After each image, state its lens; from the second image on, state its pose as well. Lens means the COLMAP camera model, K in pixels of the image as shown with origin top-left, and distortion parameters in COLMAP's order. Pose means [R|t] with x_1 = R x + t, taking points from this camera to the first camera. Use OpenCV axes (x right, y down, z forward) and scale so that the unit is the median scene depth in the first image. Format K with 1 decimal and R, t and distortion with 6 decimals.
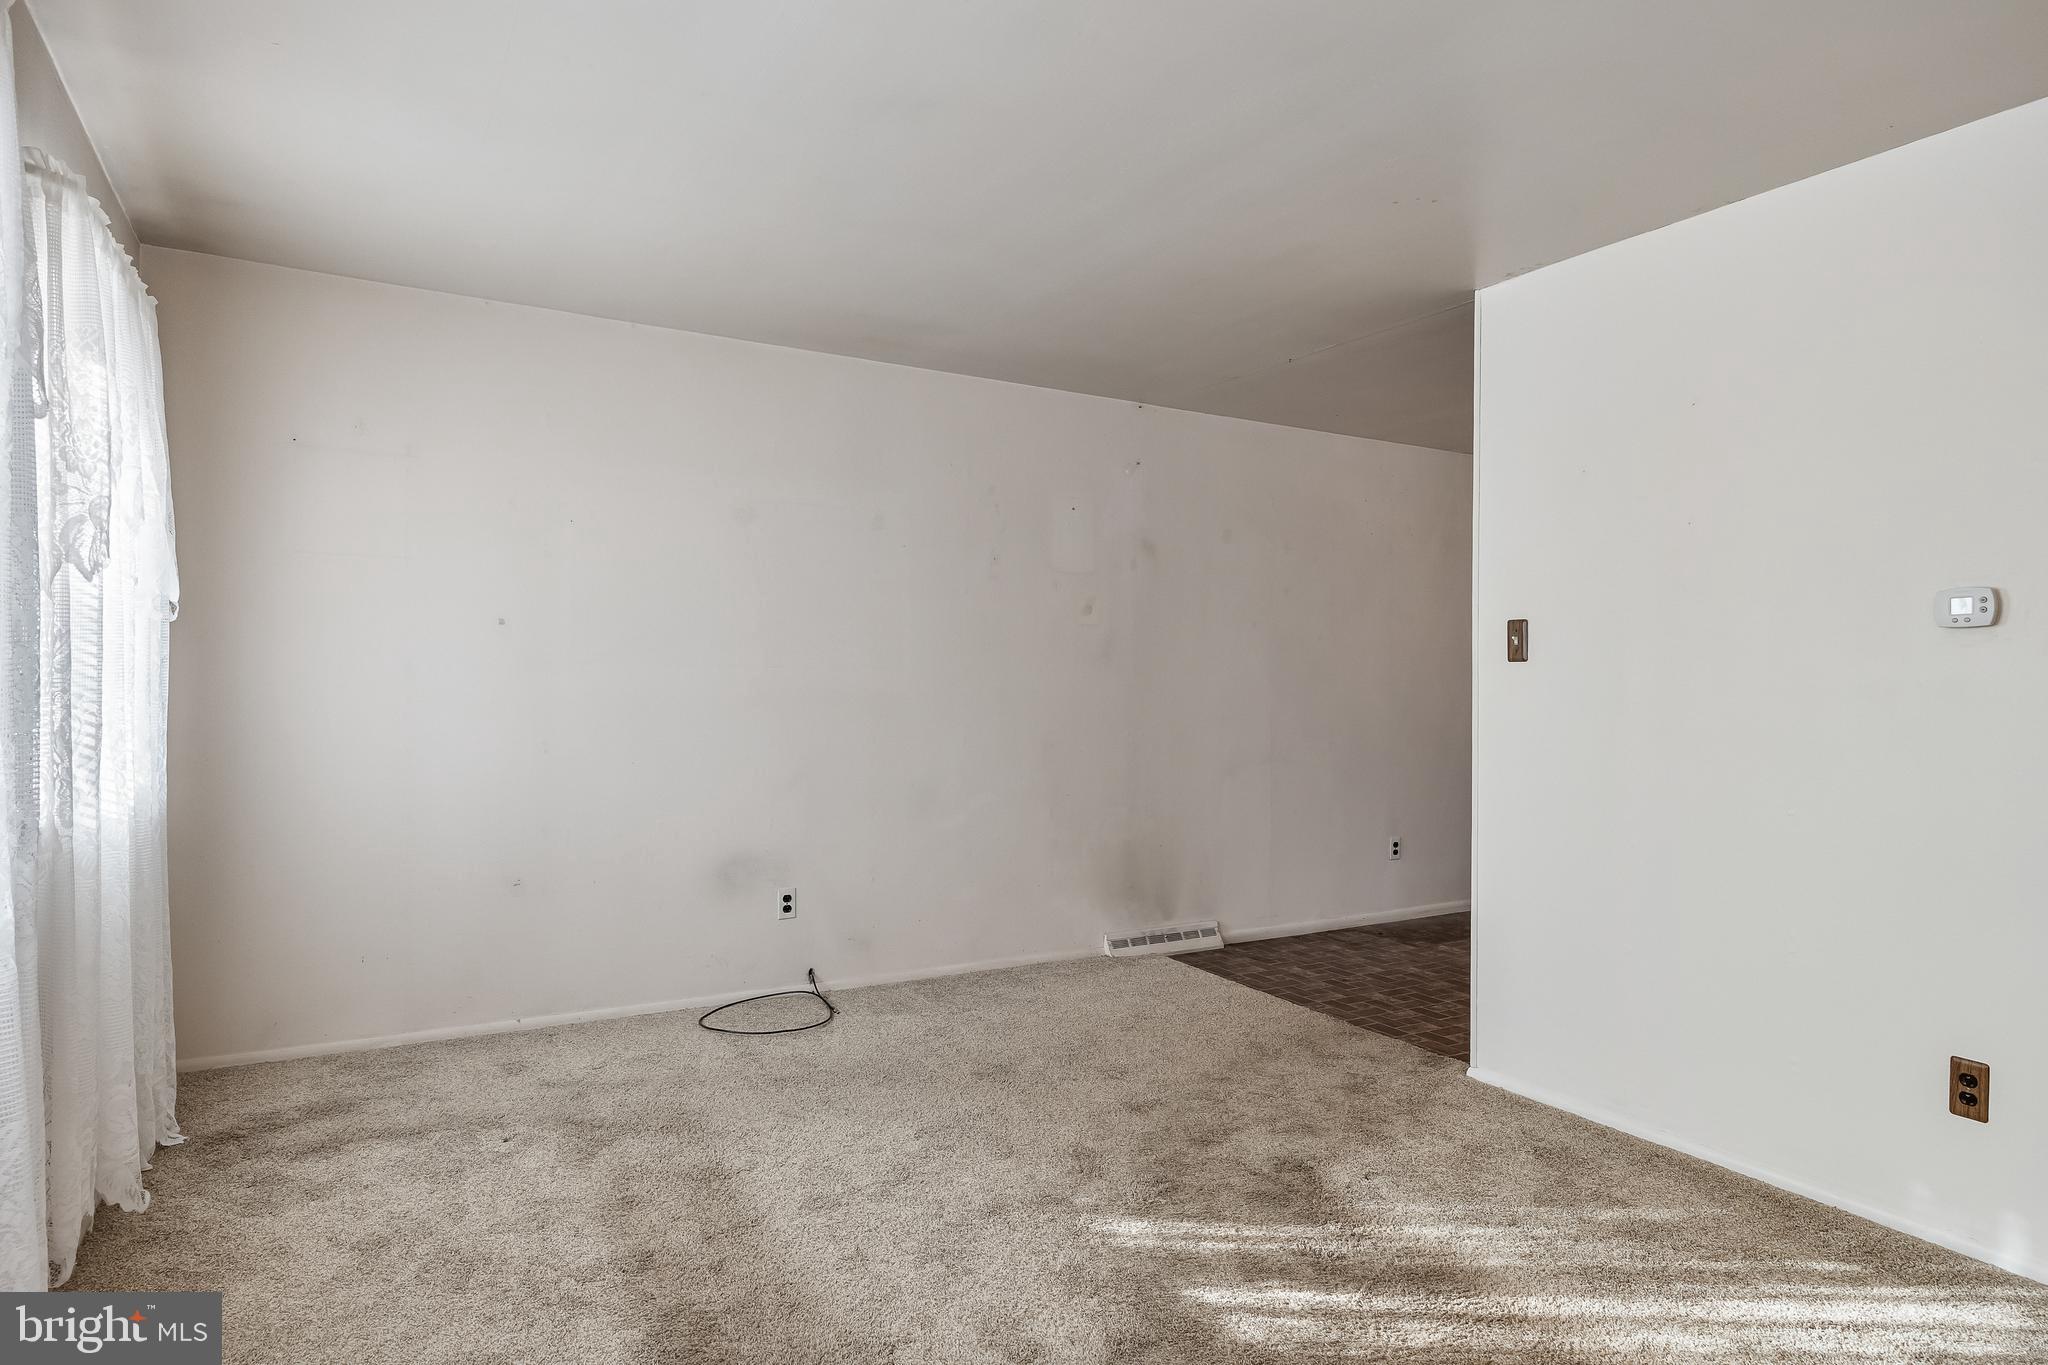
lens RADIAL K [[1164.4, 0, 1023.8], [0, 1164.4, 661.4], [0, 0, 1]] dist [-0.003471, 0.000076]
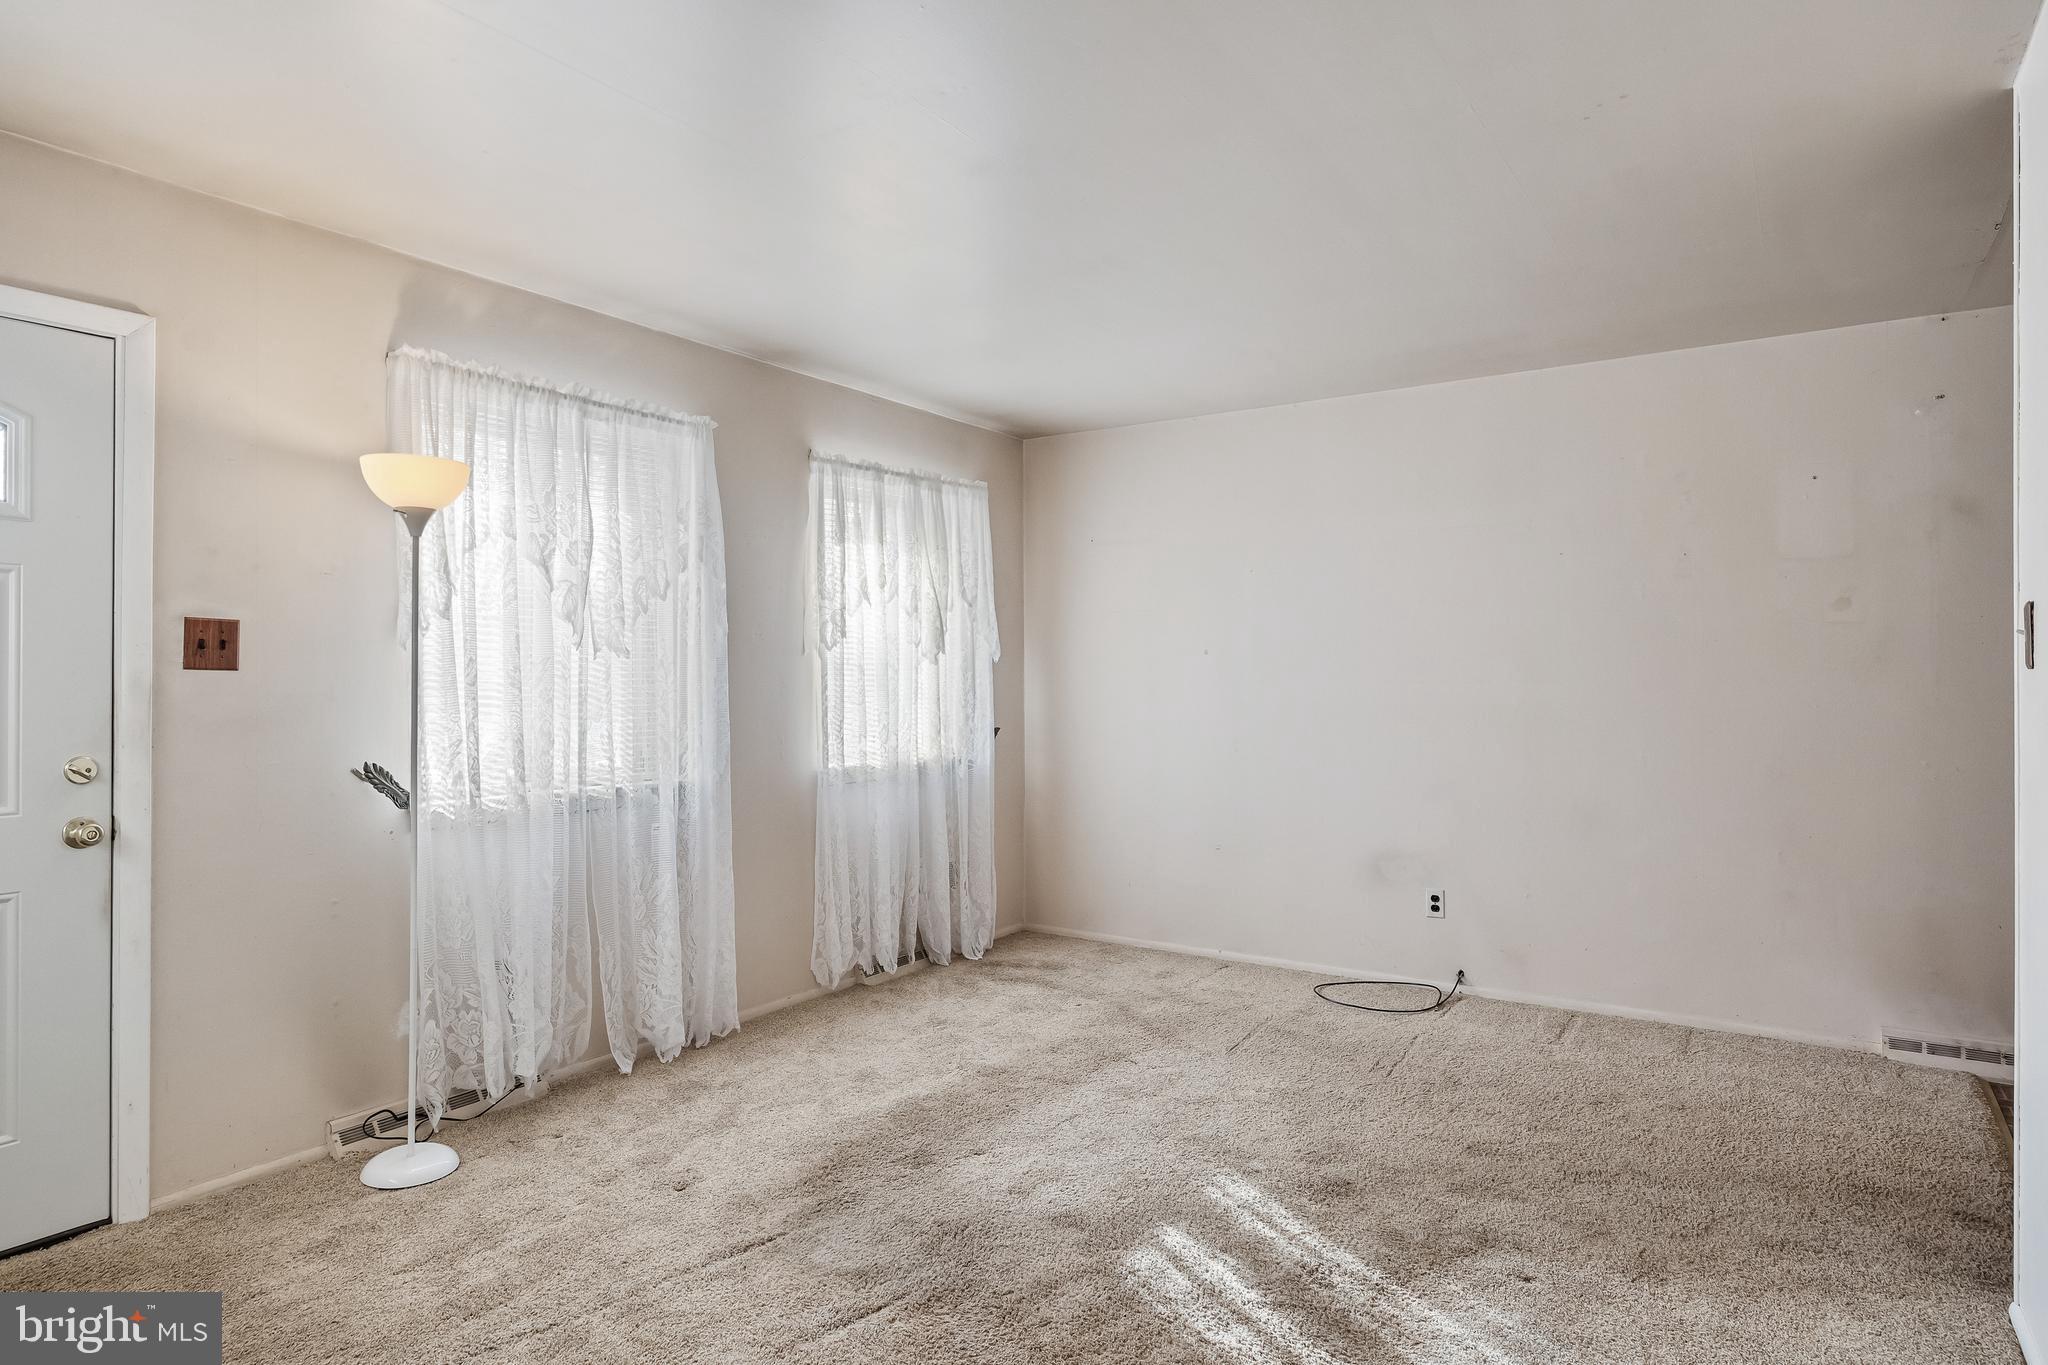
lens RADIAL K [[1151.7, 0, 1024.0], [0, 1151.7, 682.5], [0, 0, 1]] dist [-0.000718, 0.001084]
pose [[0.449869, -0.008969, -0.893050, 0.865429], [0.018040, 0.999837, -0.000955, -0.000550], [0.892913, -0.015681, 0.449957, 0.288615]]
